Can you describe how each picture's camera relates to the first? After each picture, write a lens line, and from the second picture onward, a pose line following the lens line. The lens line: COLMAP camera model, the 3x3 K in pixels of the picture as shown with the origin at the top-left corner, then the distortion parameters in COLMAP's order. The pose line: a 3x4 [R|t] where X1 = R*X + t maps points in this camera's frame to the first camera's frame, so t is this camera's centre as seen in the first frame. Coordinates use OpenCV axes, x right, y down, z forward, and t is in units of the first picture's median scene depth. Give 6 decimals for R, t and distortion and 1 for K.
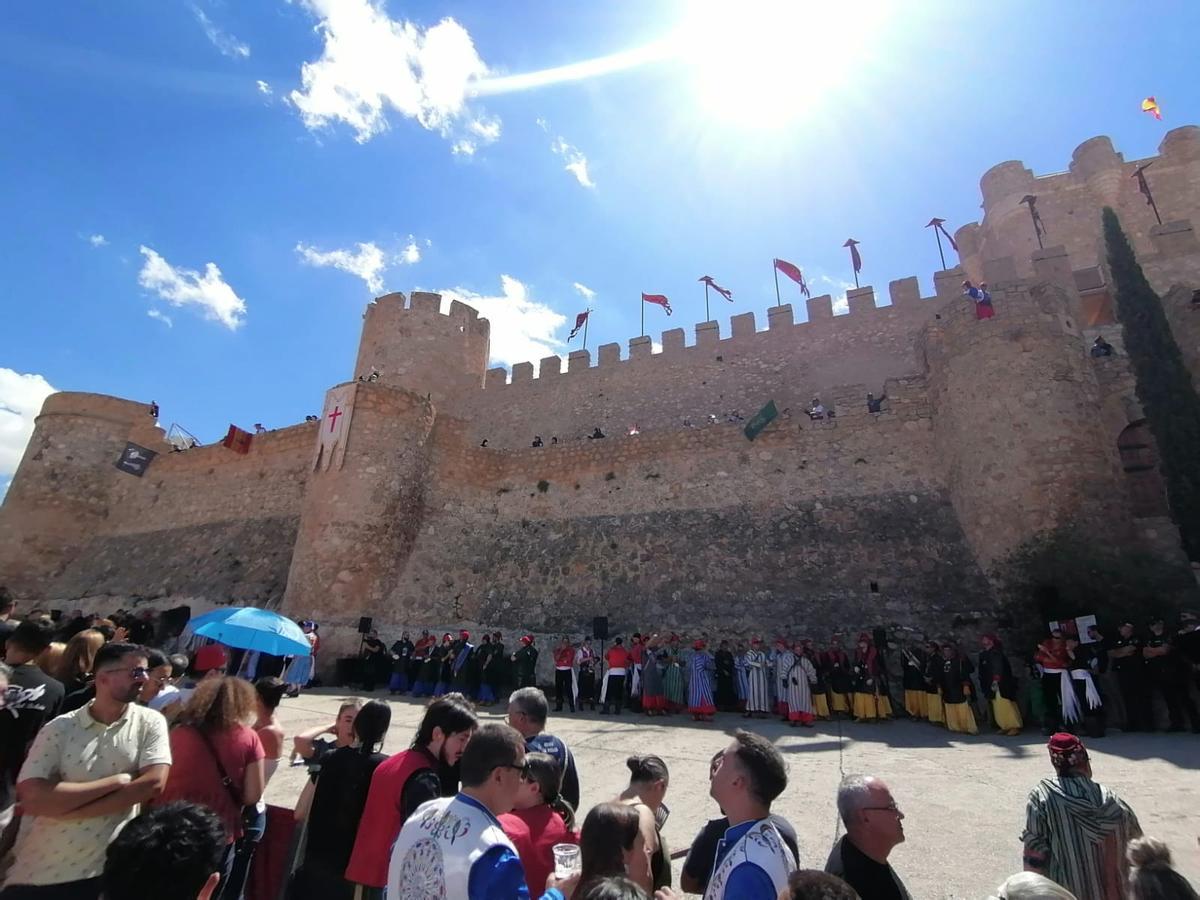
lens RADIAL K [[609.8, 0, 600.0], [0, 609.8, 450.0], [0, 0, 1]] dist [0.048039, -0.035159]
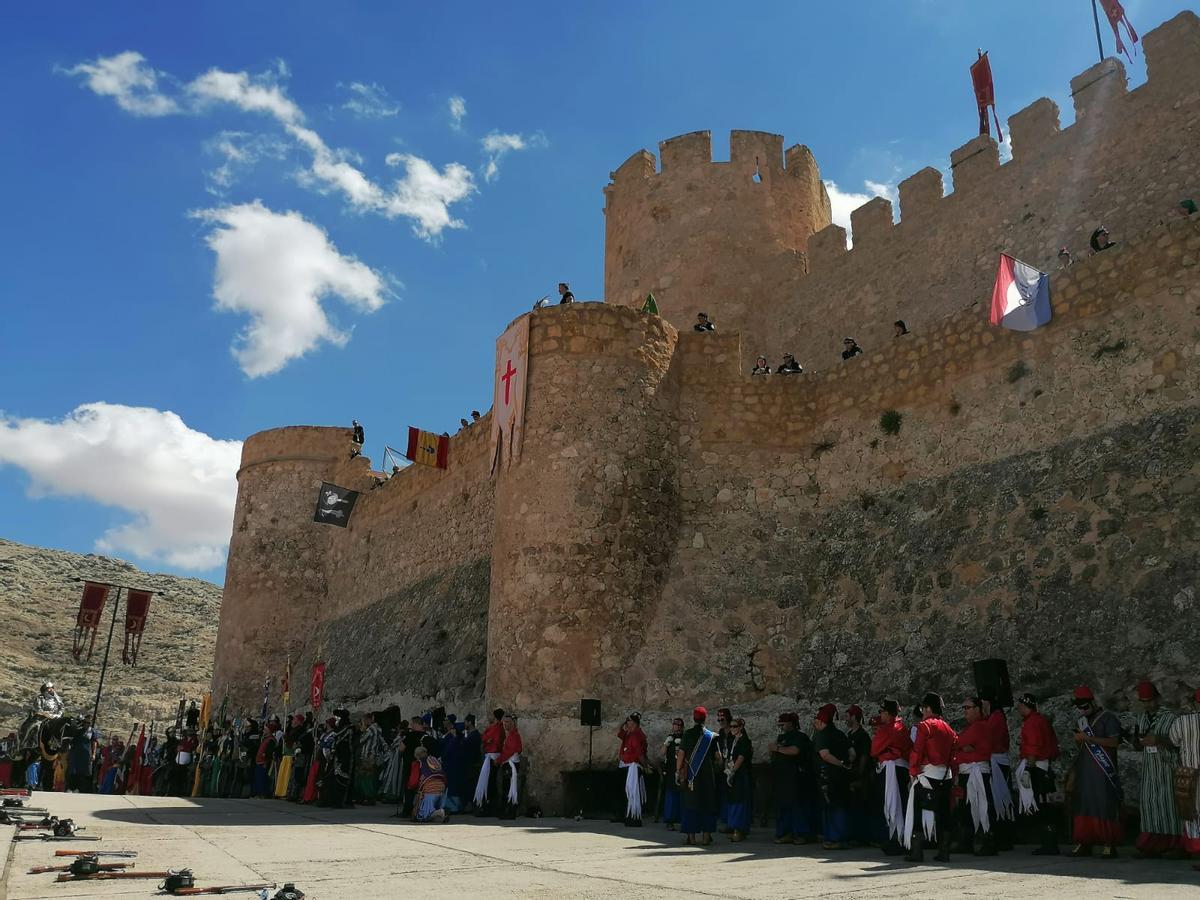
lens RADIAL K [[1104.2, 0, 600.0], [0, 1104.2, 450.0], [0, 0, 1]] dist [0.031204, 0.016452]
pose [[0.842543, -0.191991, -0.503251, 0.171269], [0.204486, 0.978381, -0.030903, 0.065606], [0.498305, -0.076871, 0.863588, 0.104992]]
